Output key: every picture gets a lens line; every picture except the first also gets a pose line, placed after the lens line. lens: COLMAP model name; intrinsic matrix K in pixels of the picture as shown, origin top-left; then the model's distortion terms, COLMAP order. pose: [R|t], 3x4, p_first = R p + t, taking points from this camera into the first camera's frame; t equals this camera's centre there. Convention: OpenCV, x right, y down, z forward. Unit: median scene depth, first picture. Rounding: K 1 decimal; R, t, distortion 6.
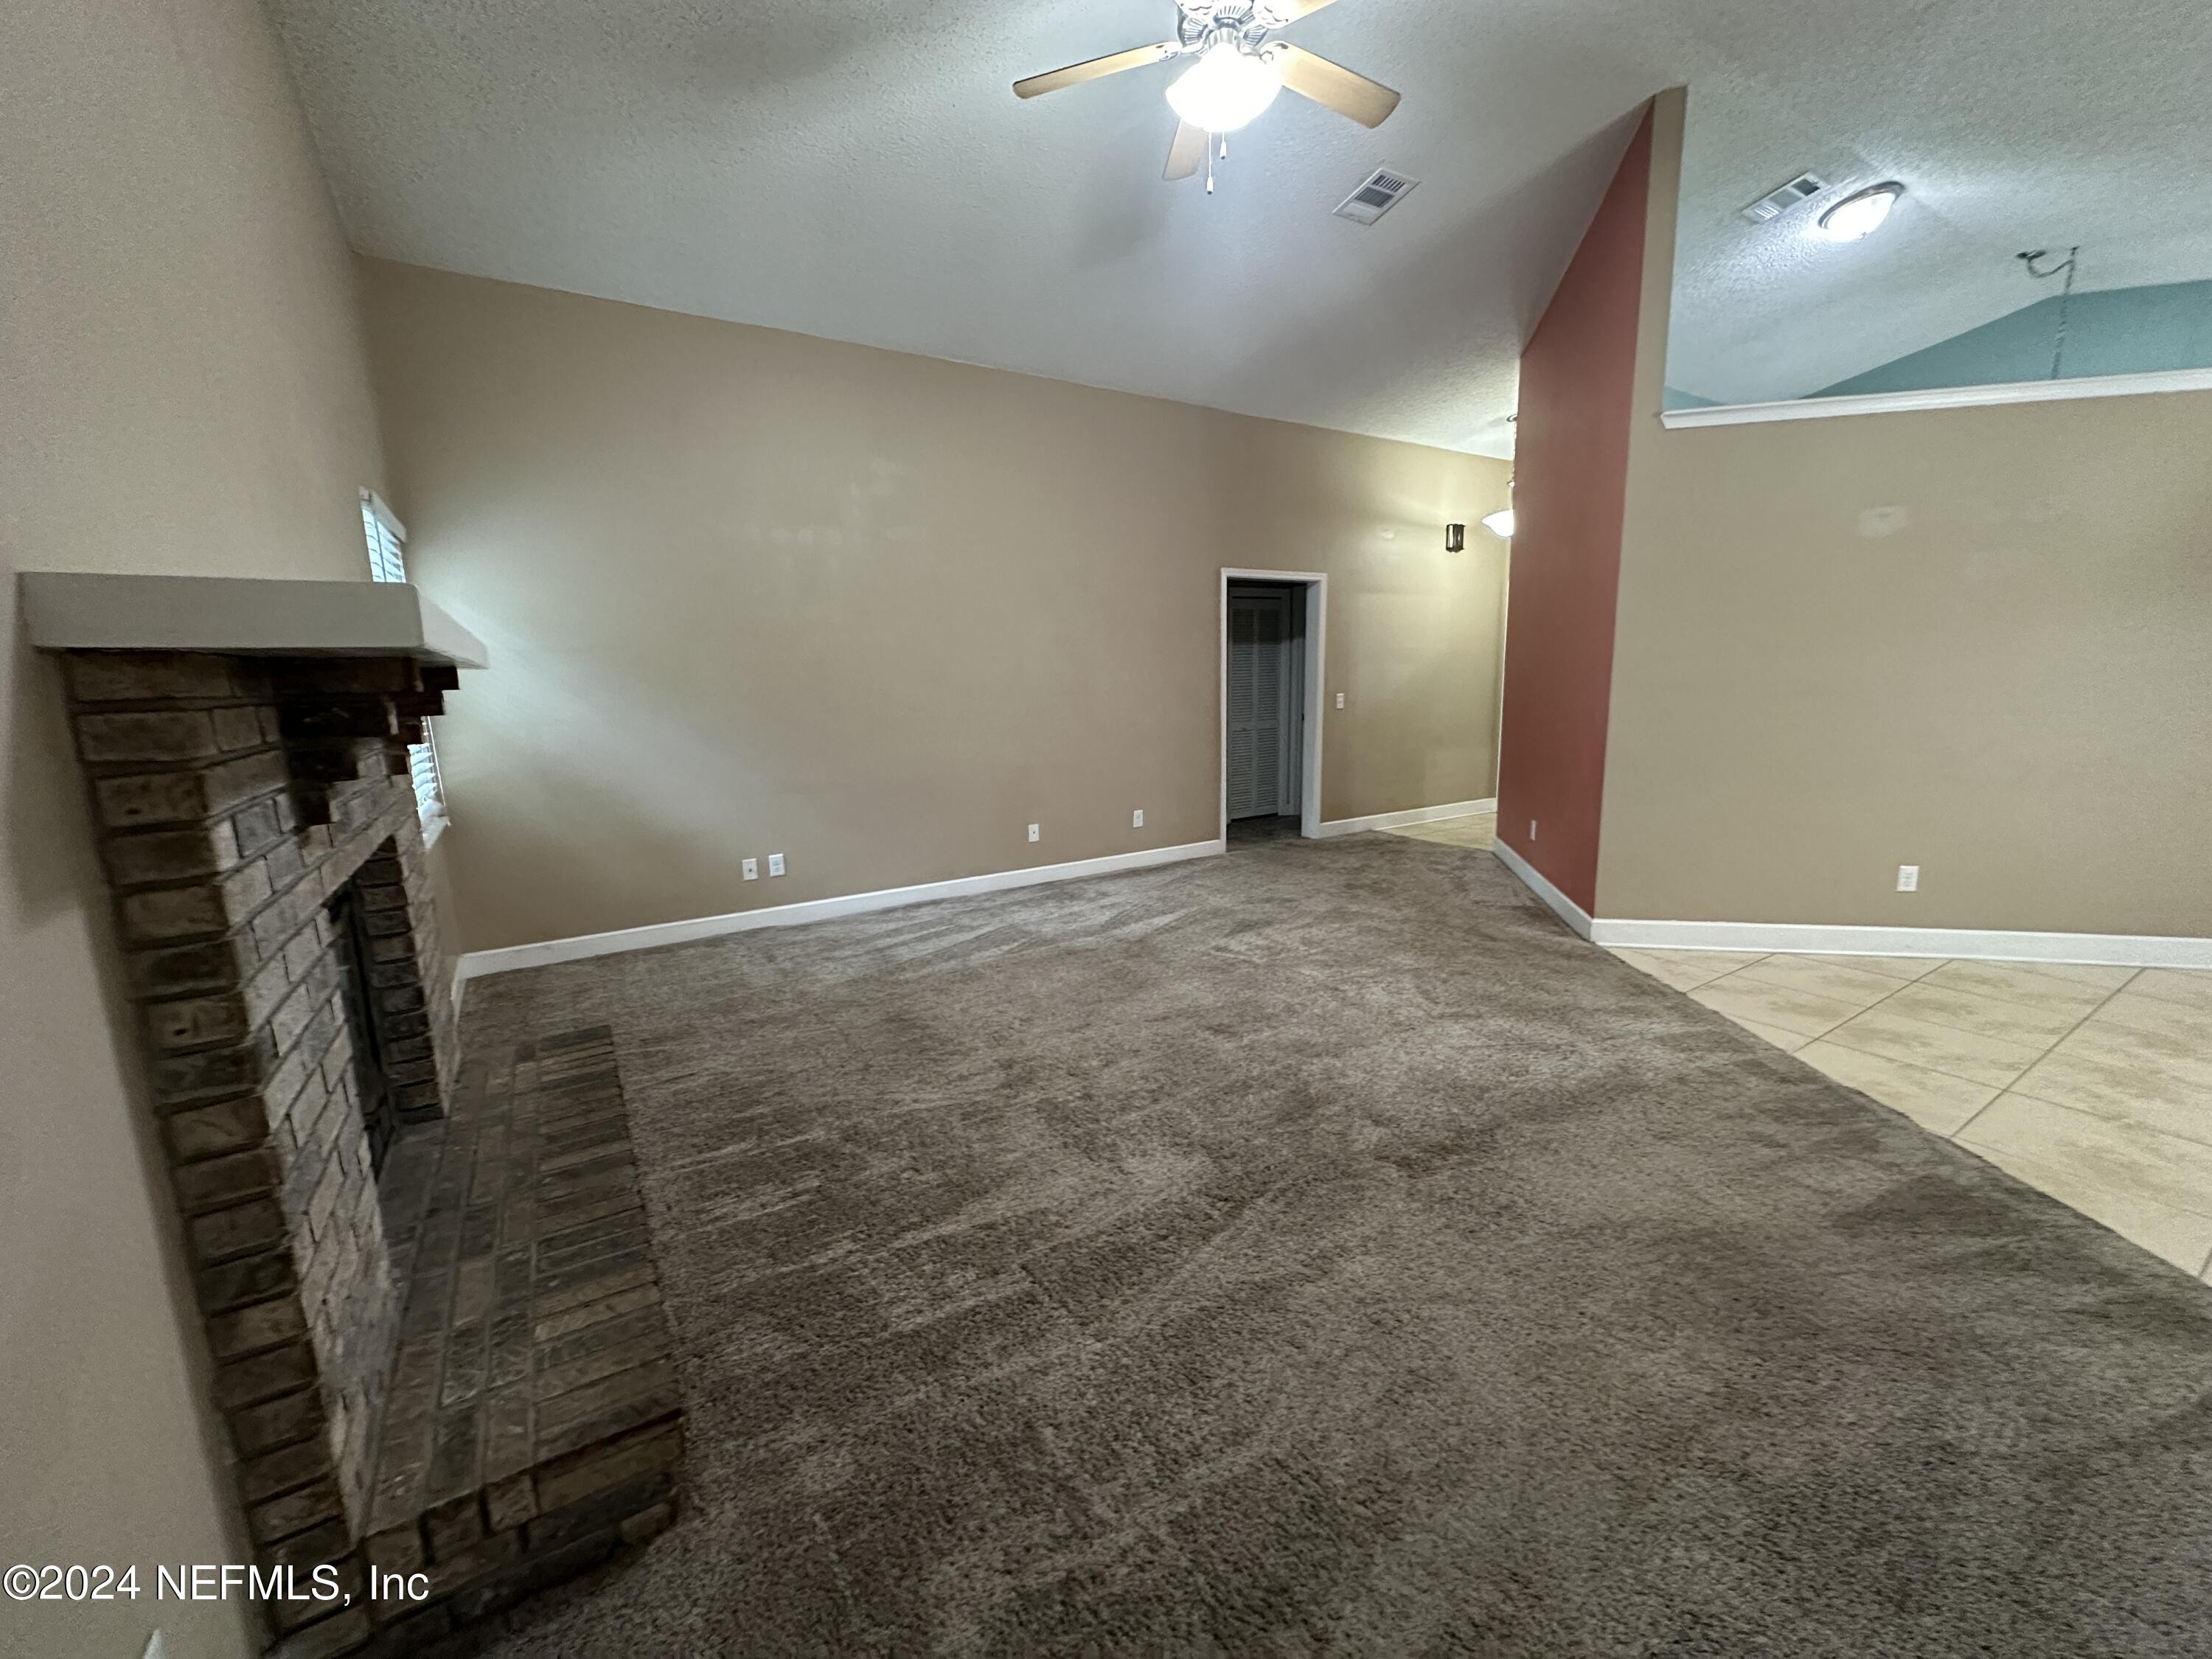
lens RADIAL K [[886.7, 0, 1103.7], [0, 886.7, 830.1], [0, 0, 1]] dist [-0.000436, 0.000824]
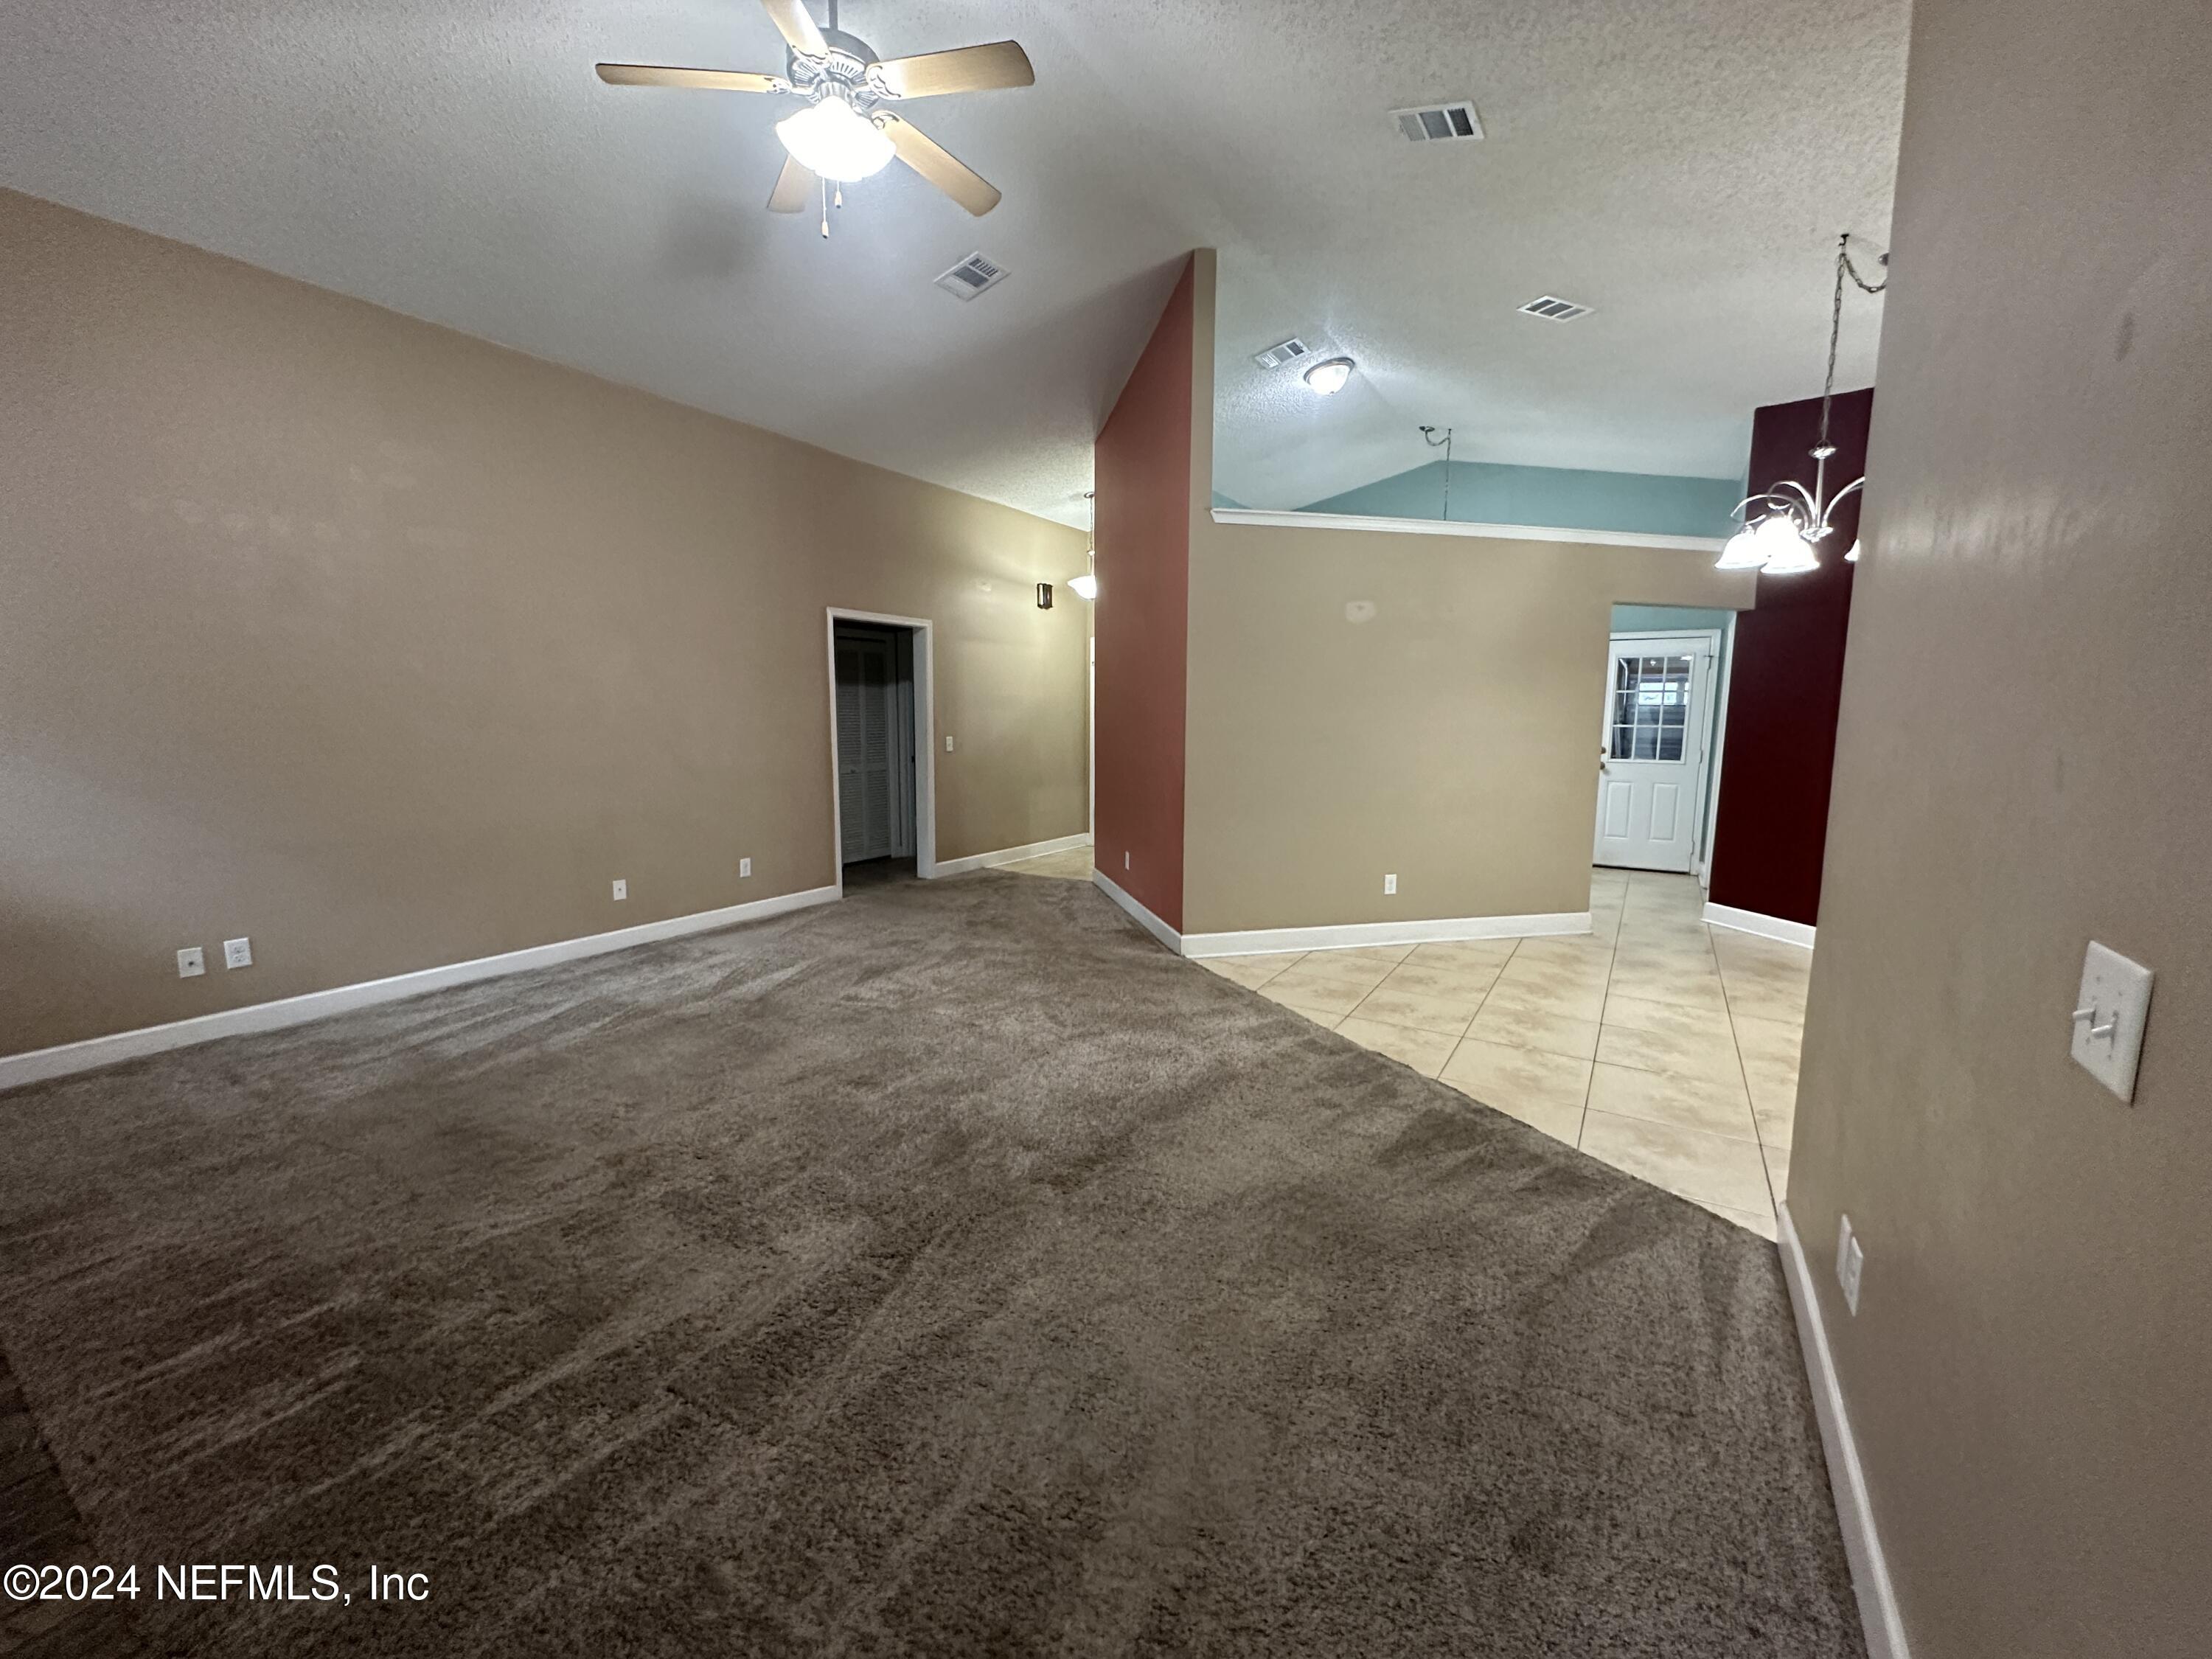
lens RADIAL K [[886.7, 0, 1103.7], [0, 886.7, 830.1], [0, 0, 1]] dist [-0.000436, 0.000824]
pose [[0.901681, -0.031480, 0.431254, -0.048949], [0.051130, 0.998111, -0.034046, -0.003037], [-0.429368, 0.052749, 0.901588, 0.001753]]
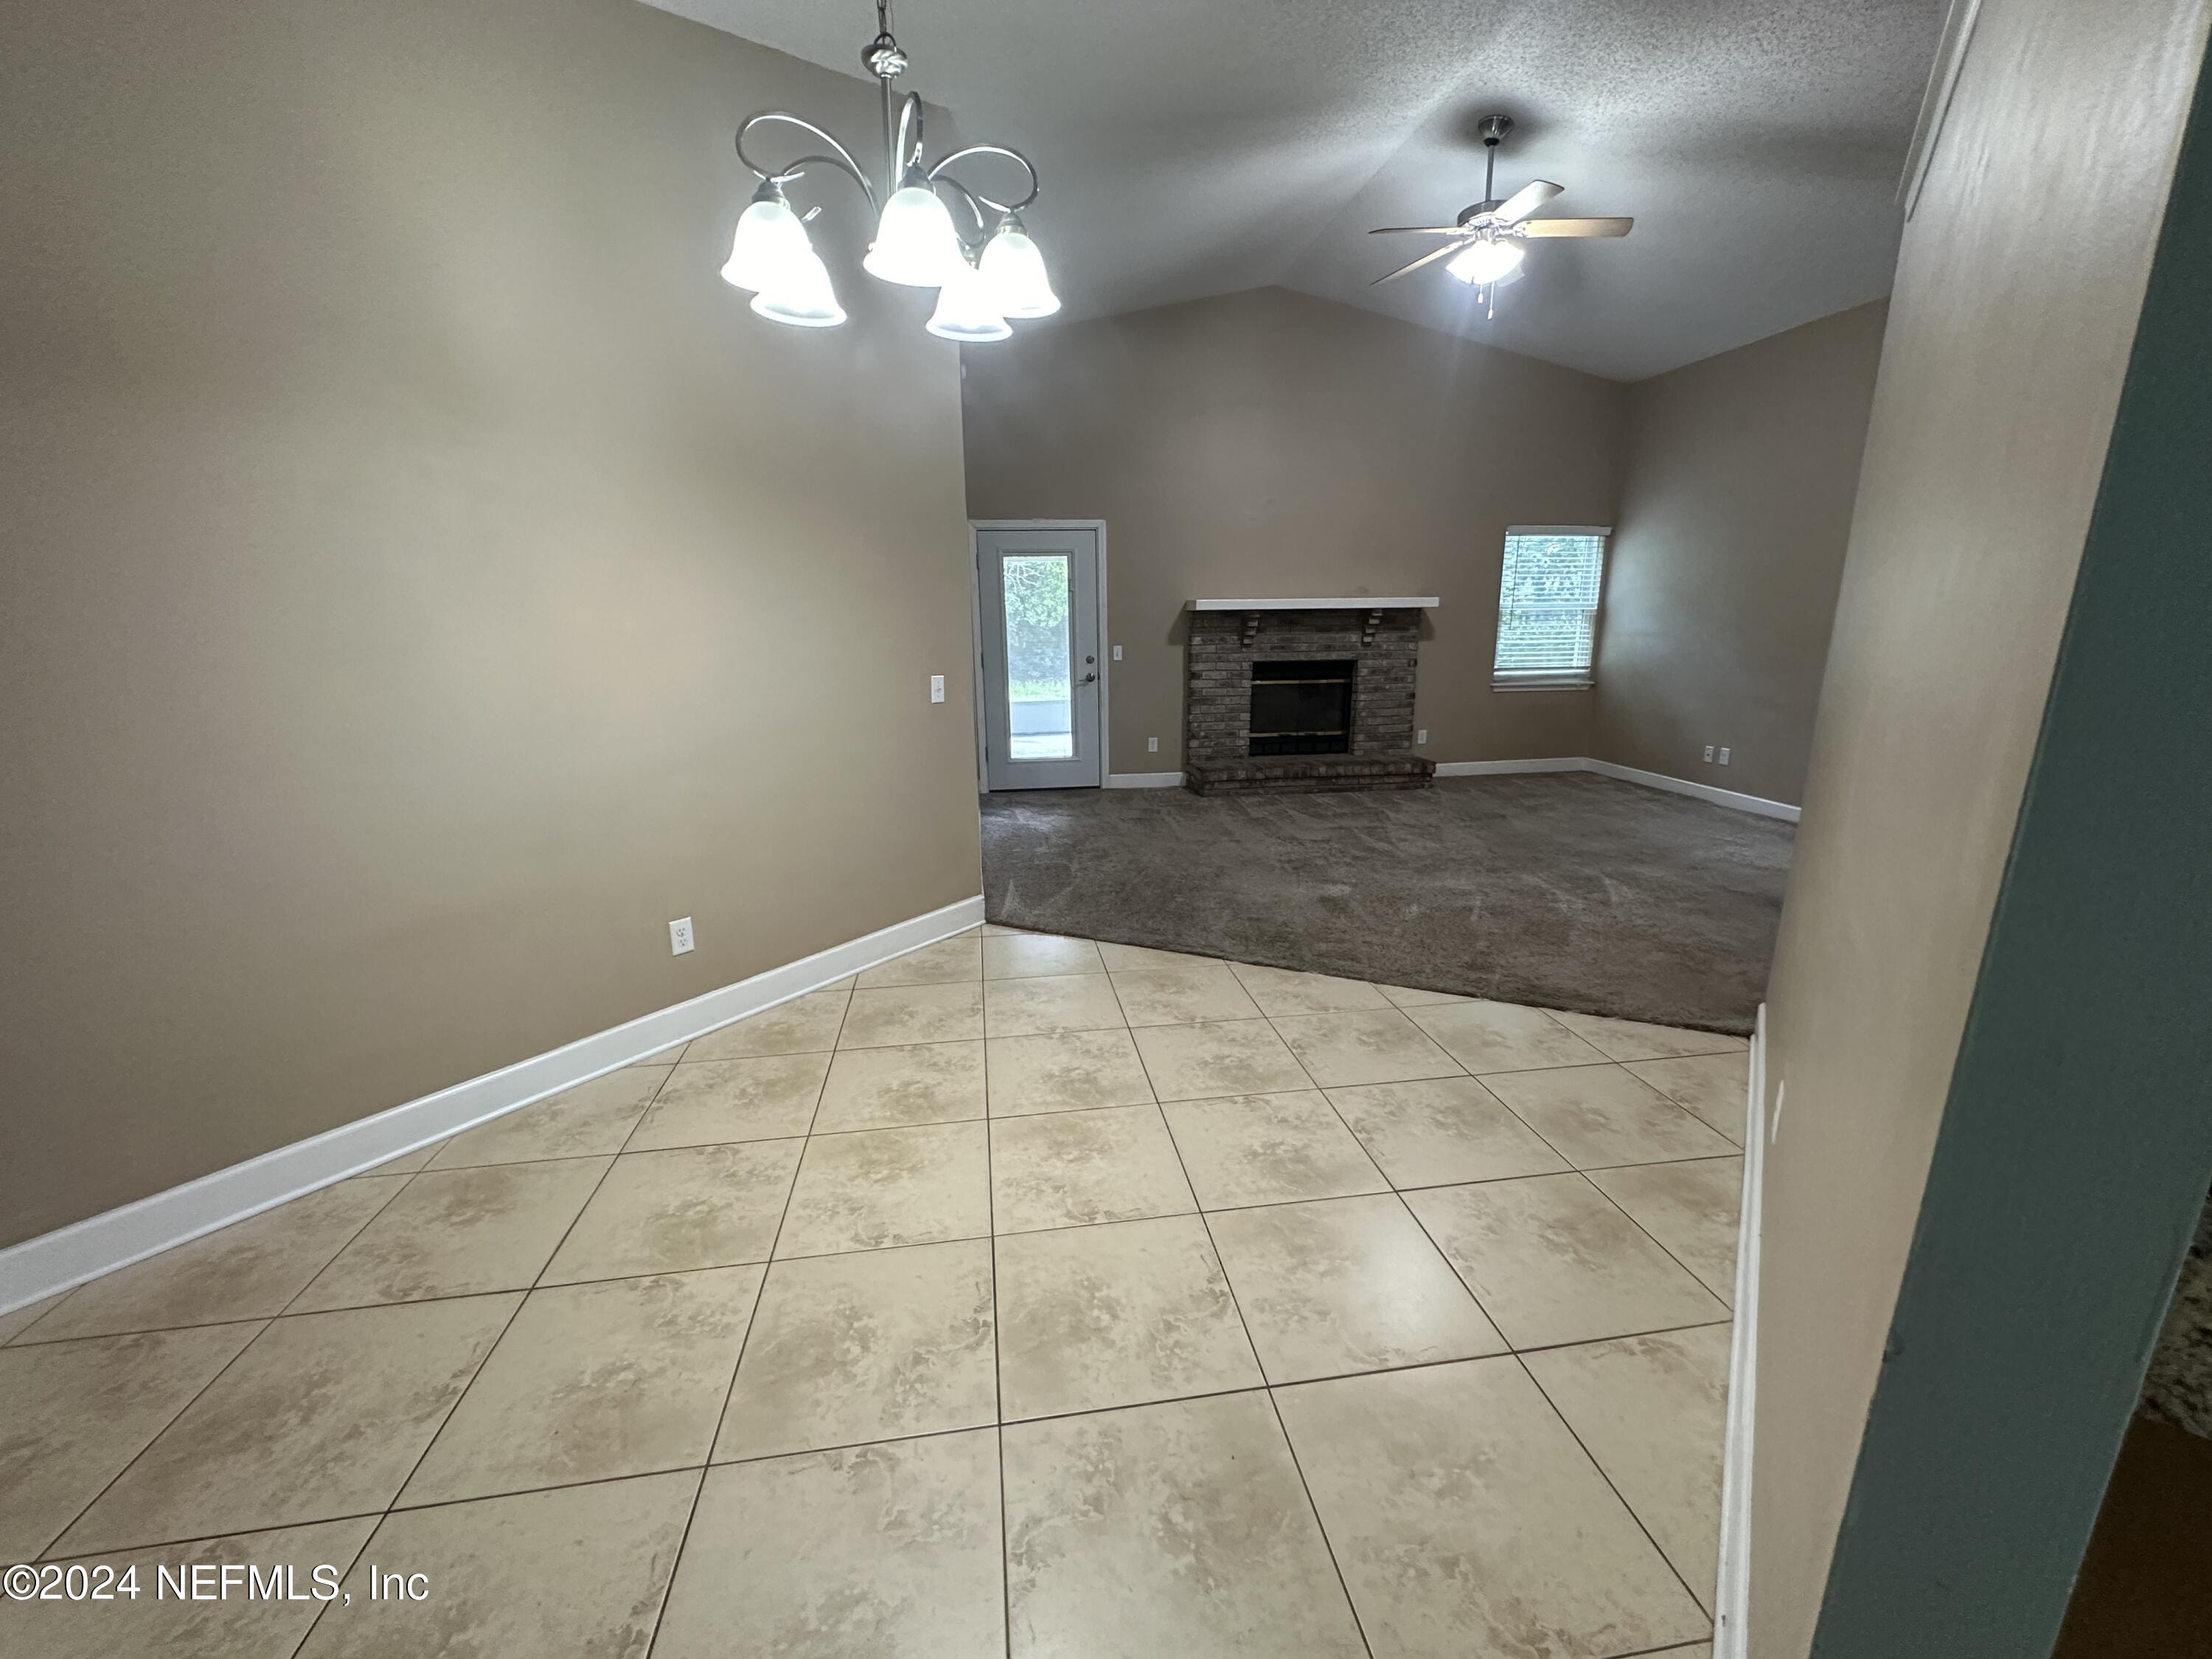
lens RADIAL K [[886.7, 0, 1103.7], [0, 886.7, 830.1], [0, 0, 1]] dist [-0.000436, 0.000824]
pose [[-0.410362, 0.240218, -0.879715, 2.085488], [-0.139303, 0.936847, 0.320800, -0.265103], [0.901220, 0.254191, -0.350983, 1.181591]]
